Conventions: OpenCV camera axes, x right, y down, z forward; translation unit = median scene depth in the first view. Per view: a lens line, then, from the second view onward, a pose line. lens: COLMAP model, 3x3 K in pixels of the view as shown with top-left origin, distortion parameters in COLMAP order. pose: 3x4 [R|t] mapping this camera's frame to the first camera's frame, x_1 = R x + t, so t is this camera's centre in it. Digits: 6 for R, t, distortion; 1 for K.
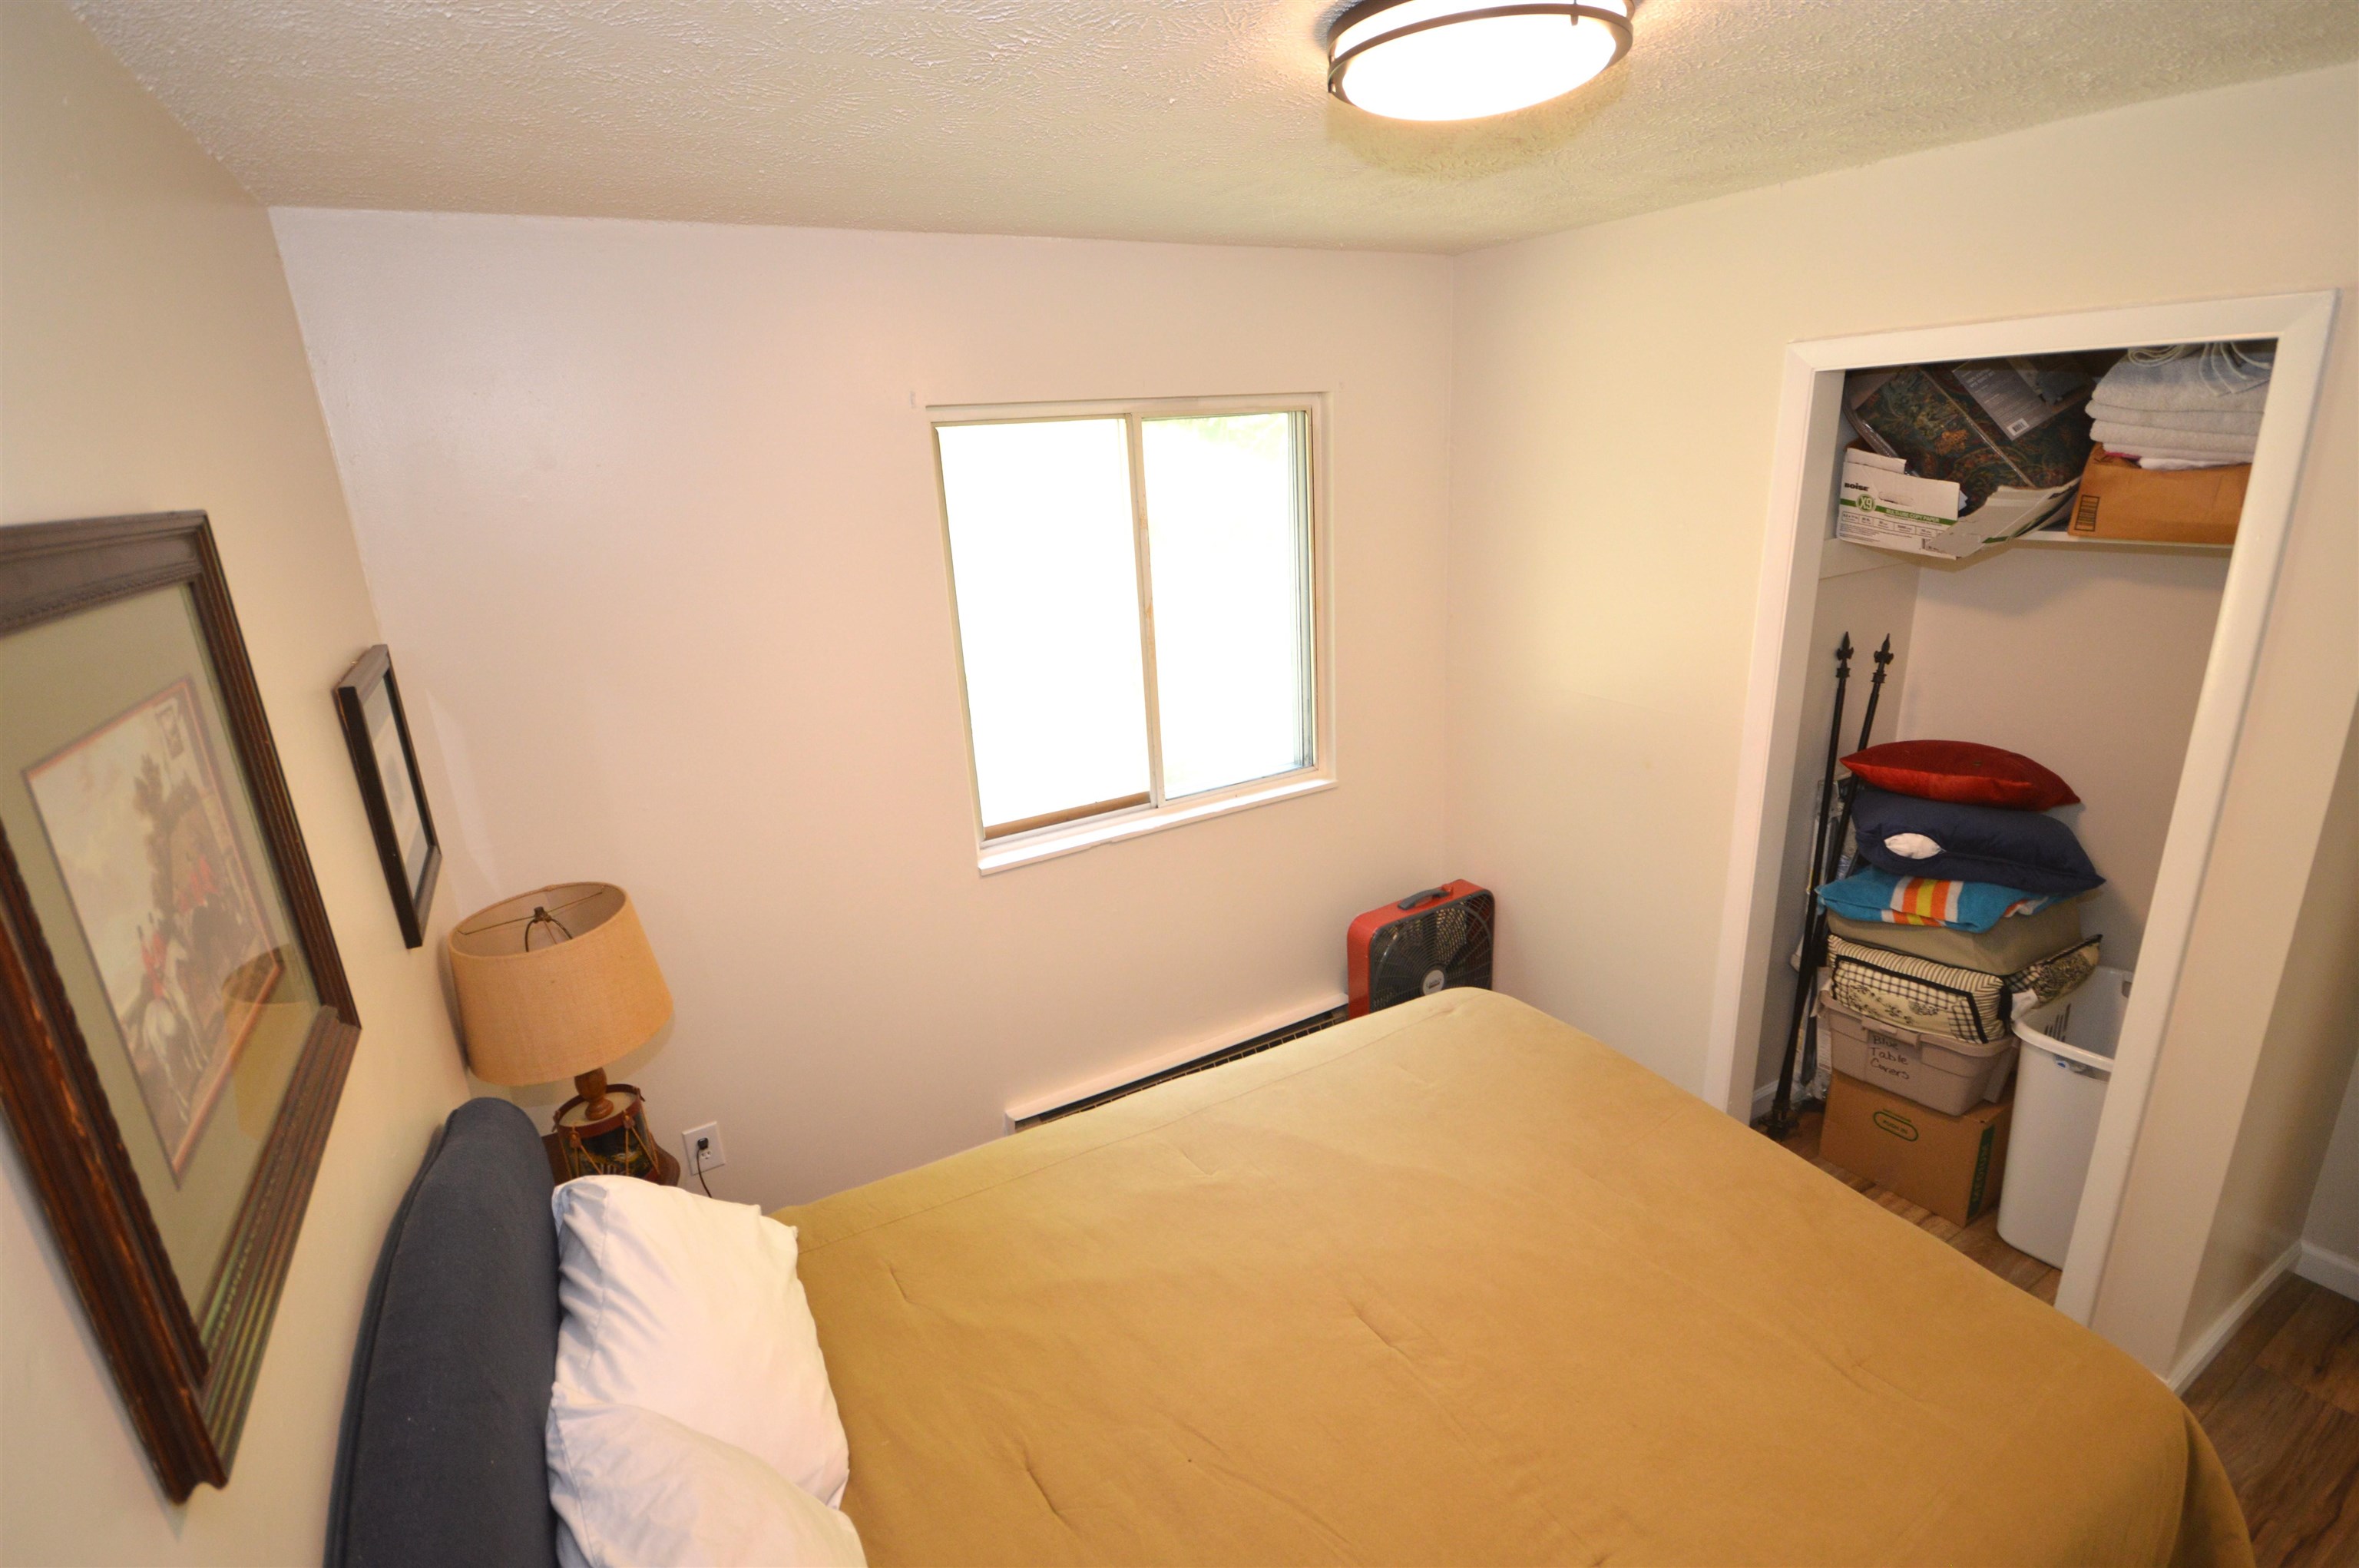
lens RADIAL K [[1078.9, 0, 1183.0], [0, 1078.9, 781.7], [0, 0, 1]] dist [0.006422, -0.008285]
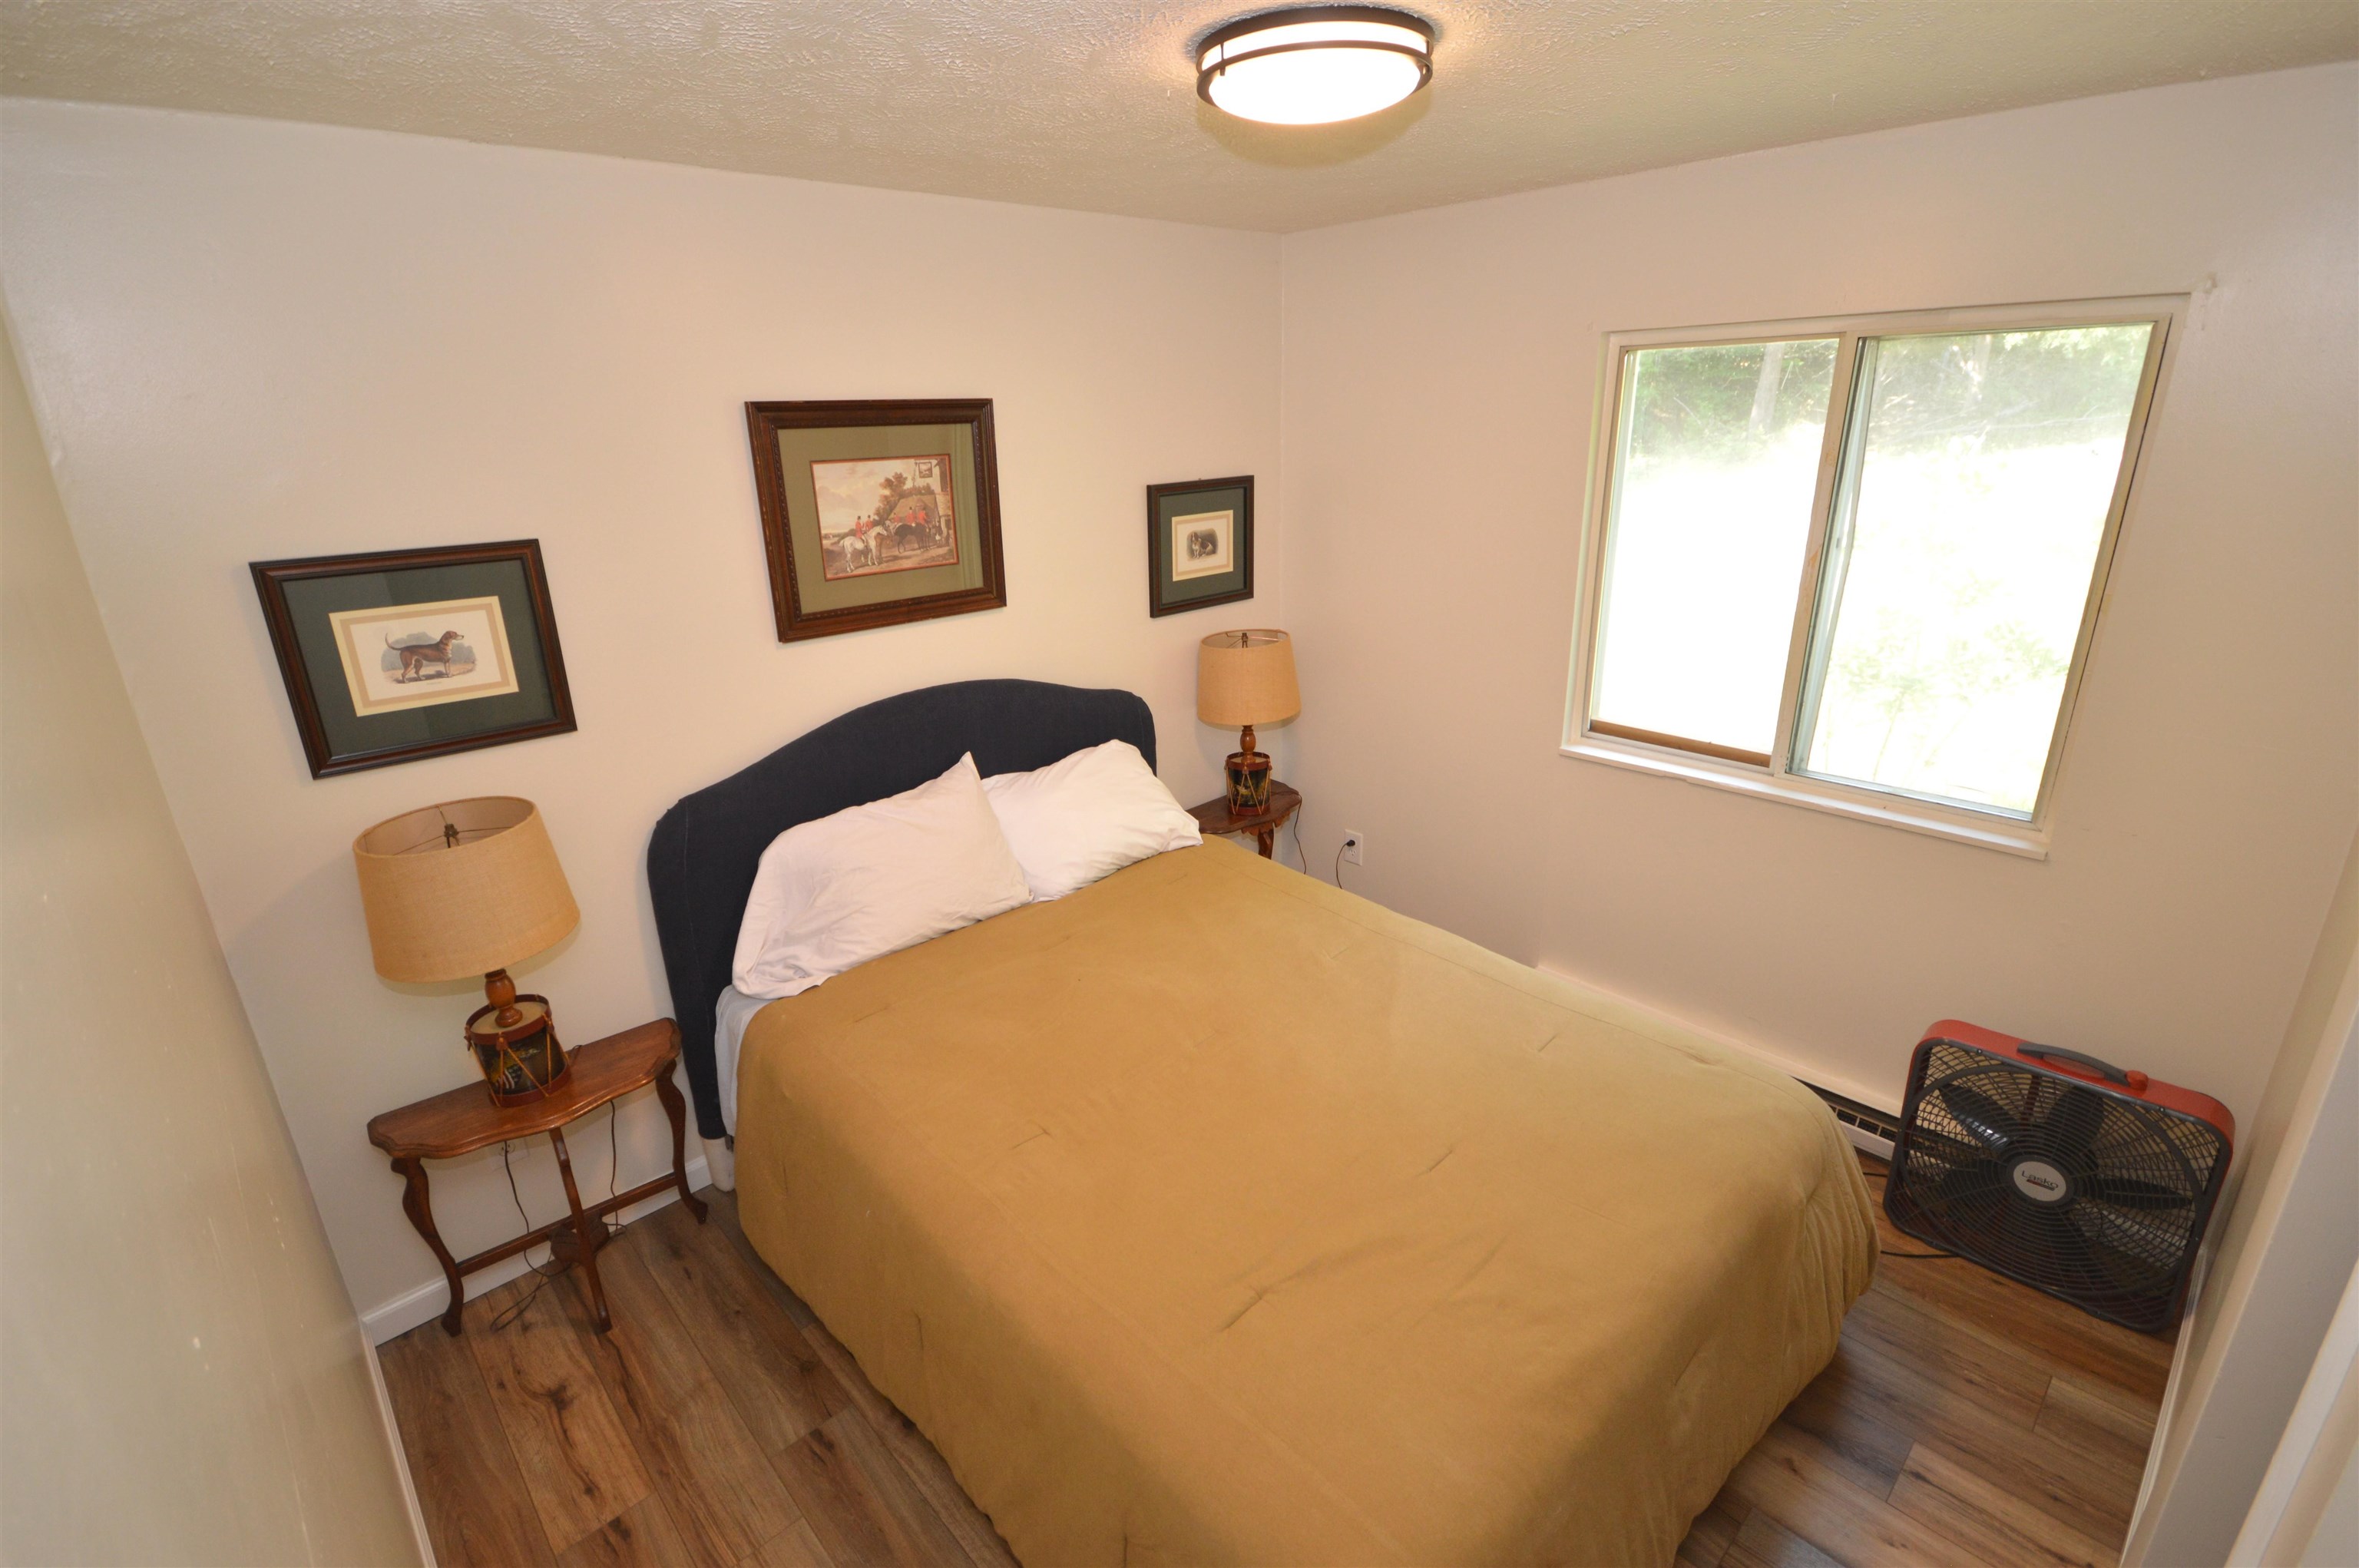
lens RADIAL K [[1078.9, 0, 1190.4], [0, 1078.9, 779.9], [0, 0, 1]] dist [0.006422, -0.008285]
pose [[0.223287, 0.363059, -0.904616, 0.747037], [-0.278656, 0.913092, 0.297680, -0.115399], [0.934074, 0.185608, 0.305051, 0.285739]]
